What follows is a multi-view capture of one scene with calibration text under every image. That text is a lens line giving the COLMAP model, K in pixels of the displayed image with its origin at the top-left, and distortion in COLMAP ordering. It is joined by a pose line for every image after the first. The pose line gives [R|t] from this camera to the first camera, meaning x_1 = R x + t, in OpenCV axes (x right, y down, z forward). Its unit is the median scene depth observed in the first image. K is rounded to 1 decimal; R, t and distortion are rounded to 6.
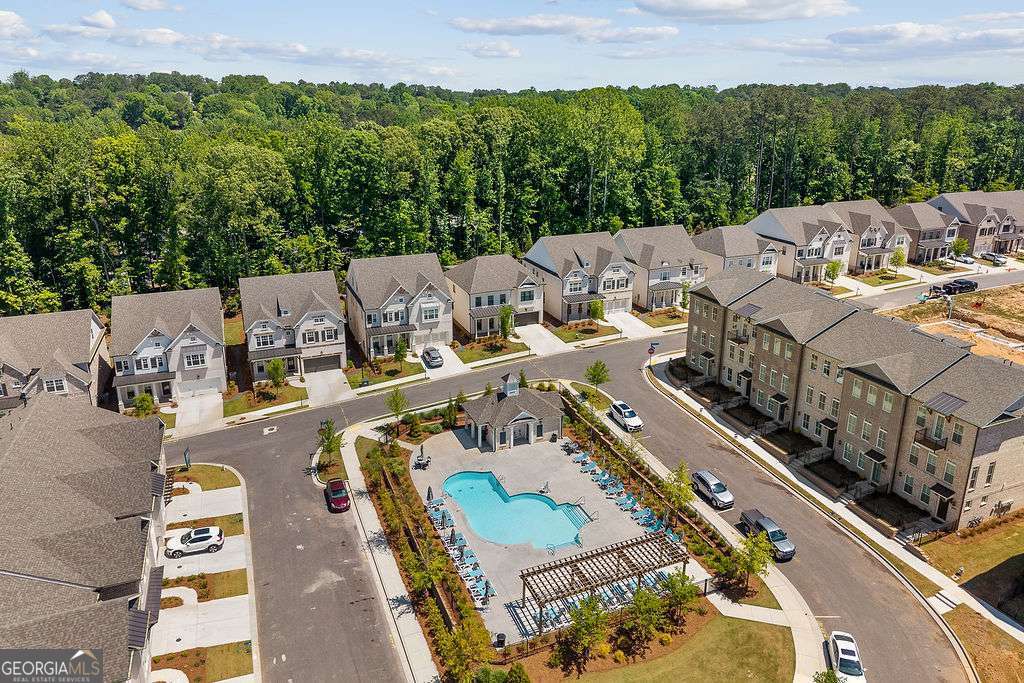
lens RADIAL K [[684.2, 0, 512.5], [0, 684.2, 300.6], [0, 0, 1]] dist [0.044215, -0.061300]
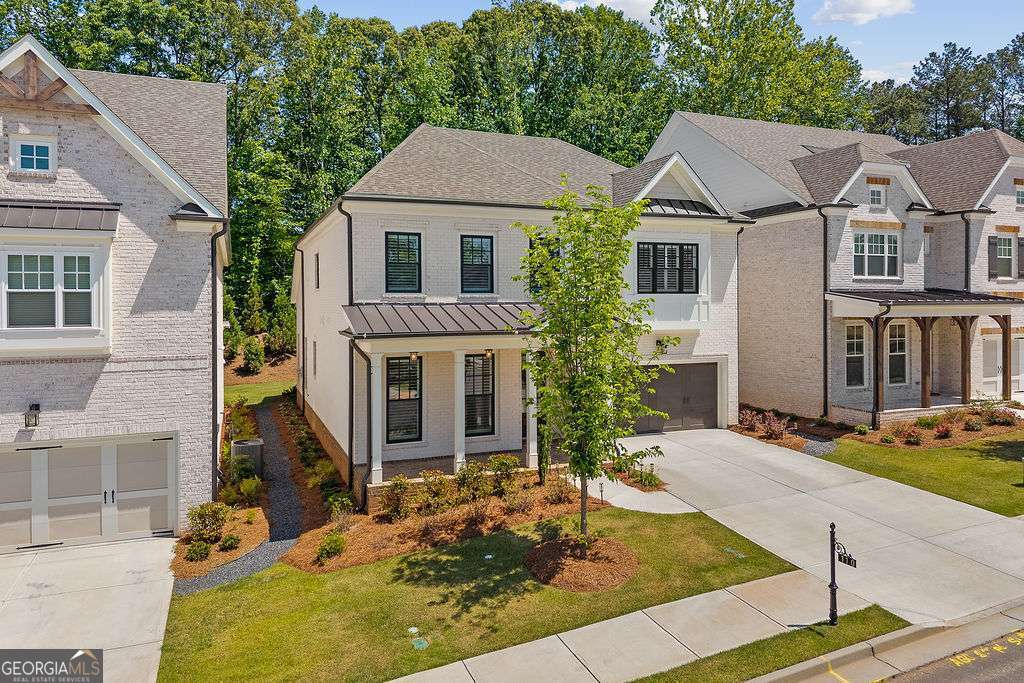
lens RADIAL K [[692.3, 0, 512.8], [0, 692.3, 304.3], [0, 0, 1]] dist [-0.000258, 0.000366]
pose [[0.999939, -0.007602, -0.008015, -0.023907], [0.005015, 0.958858, -0.283841, 0.065894], [0.009843, 0.283783, 0.958838, 0.922047]]
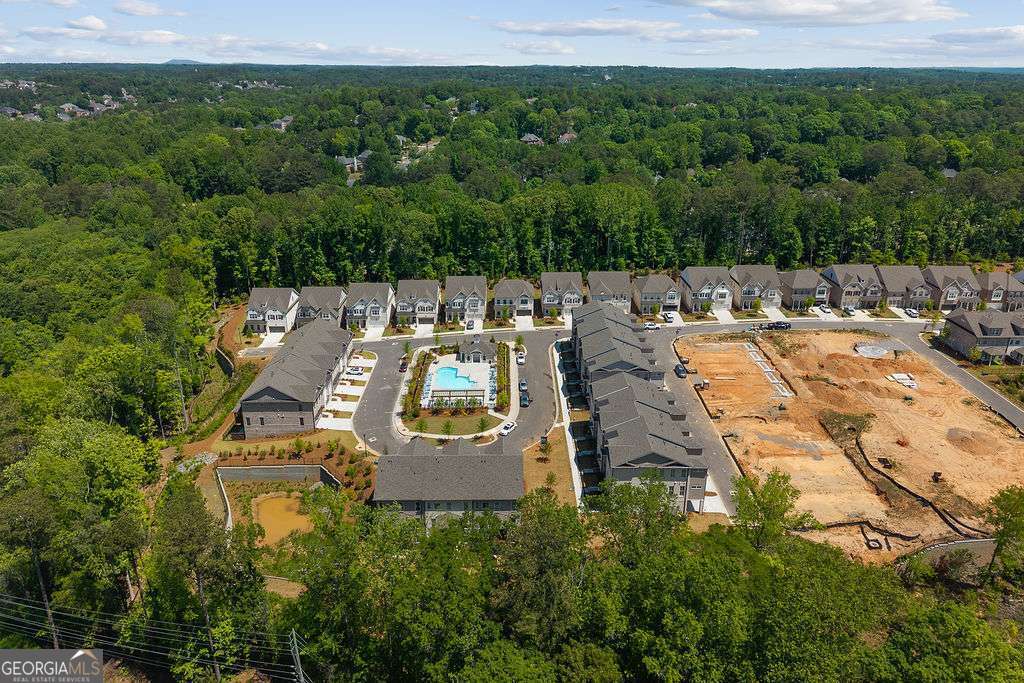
lens RADIAL K [[685.9, 0, 529.6], [0, 685.9, 308.7], [0, 0, 1]] dist [0.066767, -0.001193]
pose [[0.933629, 0.124661, -0.335851, 0.831929], [-0.106622, 0.991711, 0.071704, -0.154058], [0.342006, -0.031136, 0.939182, -1.064035]]
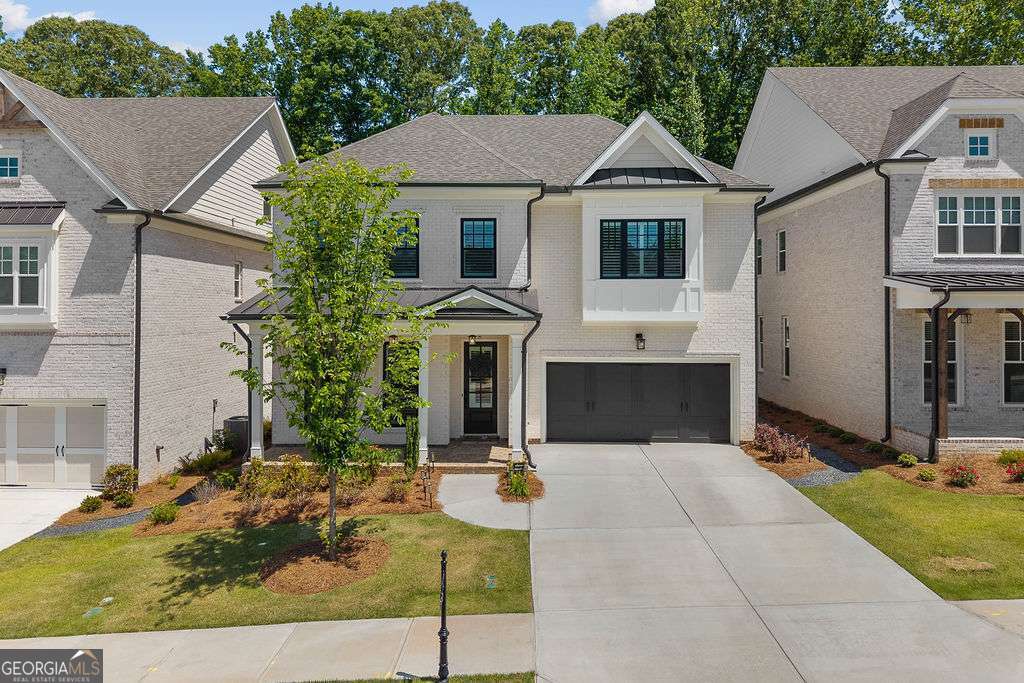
lens RADIAL K [[689.8, 0, 512.3], [0, 689.8, 301.1], [0, 0, 1]] dist [0.002606, -0.003087]
pose [[0.913814, -0.007009, -0.406073, 0.068146], [-0.114089, 0.955159, -0.273230, 0.061134], [0.389779, 0.296010, 0.872038, 0.958393]]
